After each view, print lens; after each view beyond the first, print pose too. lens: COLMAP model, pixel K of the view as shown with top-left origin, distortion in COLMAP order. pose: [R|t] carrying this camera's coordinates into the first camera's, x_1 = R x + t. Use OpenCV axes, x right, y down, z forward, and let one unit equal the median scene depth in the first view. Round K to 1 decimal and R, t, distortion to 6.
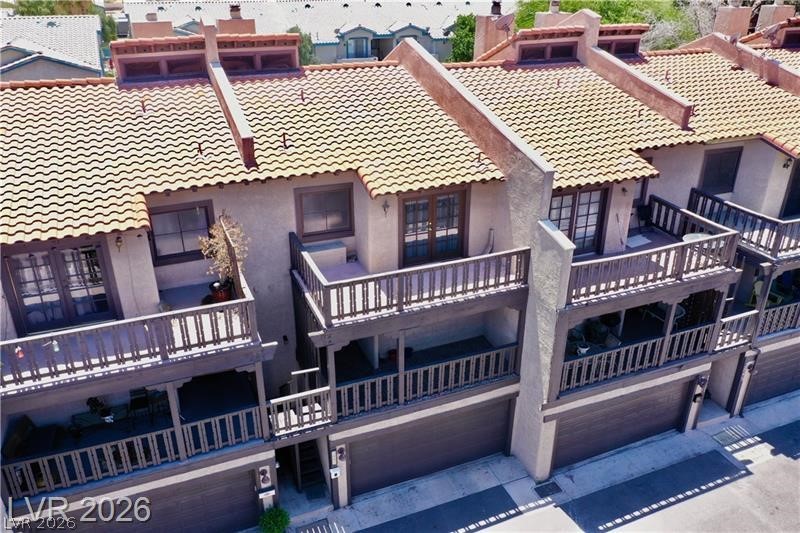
lens RADIAL K [[629.7, 0, 400.0], [0, 629.7, 266.5], [0, 0, 1]] dist [-0.002542, 0.000147]
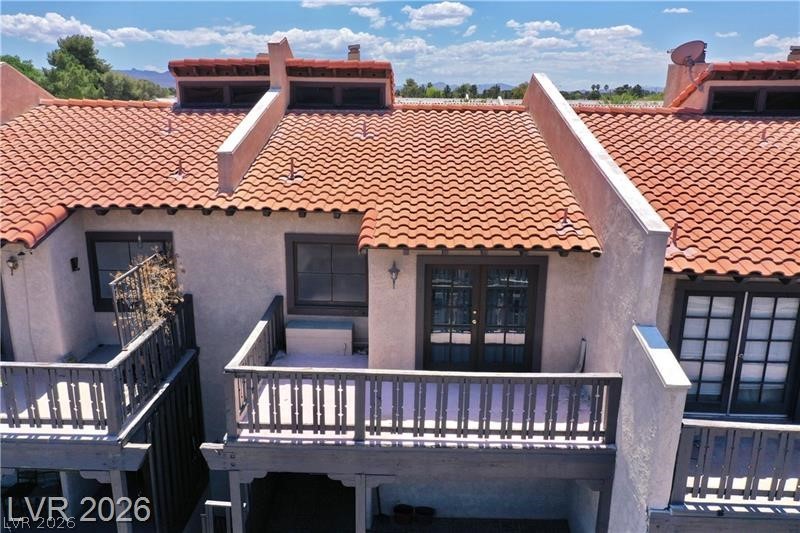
lens RADIAL K [[629.3, 0, 400.0], [0, 629.3, 266.5], [0, 0, 1]] dist [0.003654, 0.000834]
pose [[0.913829, 0.112688, -0.390150, 0.233058], [-0.184698, 0.970943, -0.152170, -0.004179], [0.361666, 0.211118, 0.908090, 0.423569]]
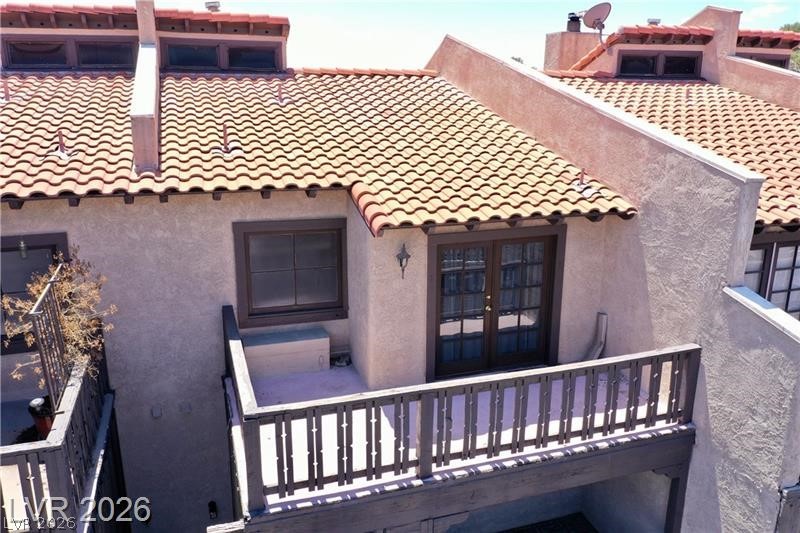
lens RADIAL K [[629.7, 0, 400.0], [0, 629.7, 266.5], [0, 0, 1]] dist [-0.002542, 0.000147]
pose [[0.997635, 0.022049, -0.065106, 0.008301], [-0.033490, 0.983050, -0.180253, 0.004385], [0.060028, 0.182007, 0.981463, 0.502842]]
